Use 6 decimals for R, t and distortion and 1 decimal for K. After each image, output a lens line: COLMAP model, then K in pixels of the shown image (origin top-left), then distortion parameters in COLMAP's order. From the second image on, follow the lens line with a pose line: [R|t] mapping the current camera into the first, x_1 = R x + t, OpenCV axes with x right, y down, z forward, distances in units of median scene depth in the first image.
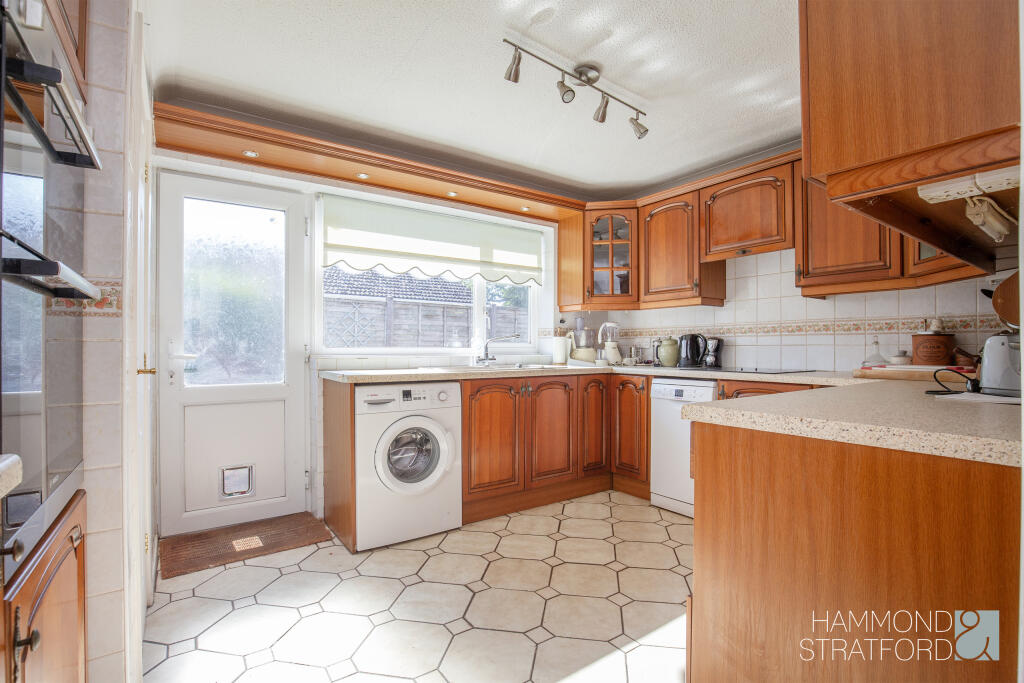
lens RADIAL K [[478.7, 0, 515.7], [0, 478.7, 347.4], [0, 0, 1]] dist [-0.060327, 0.000147]
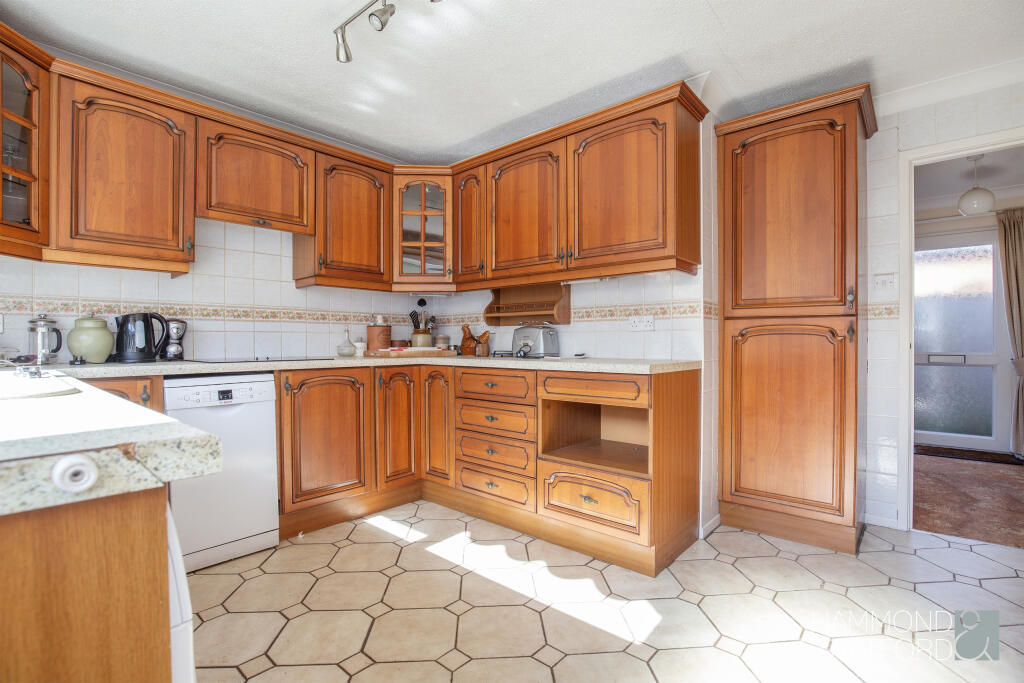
lens RADIAL K [[477.1, 0, 513.9], [0, 477.1, 330.5], [0, 0, 1]] dist [0.031520, 0.000137]
pose [[-0.224080, 0.011853, 0.974499, -0.464485], [-0.010580, 0.999838, -0.014594, 0.002363], [-0.974513, -0.013580, -0.223918, 0.703672]]
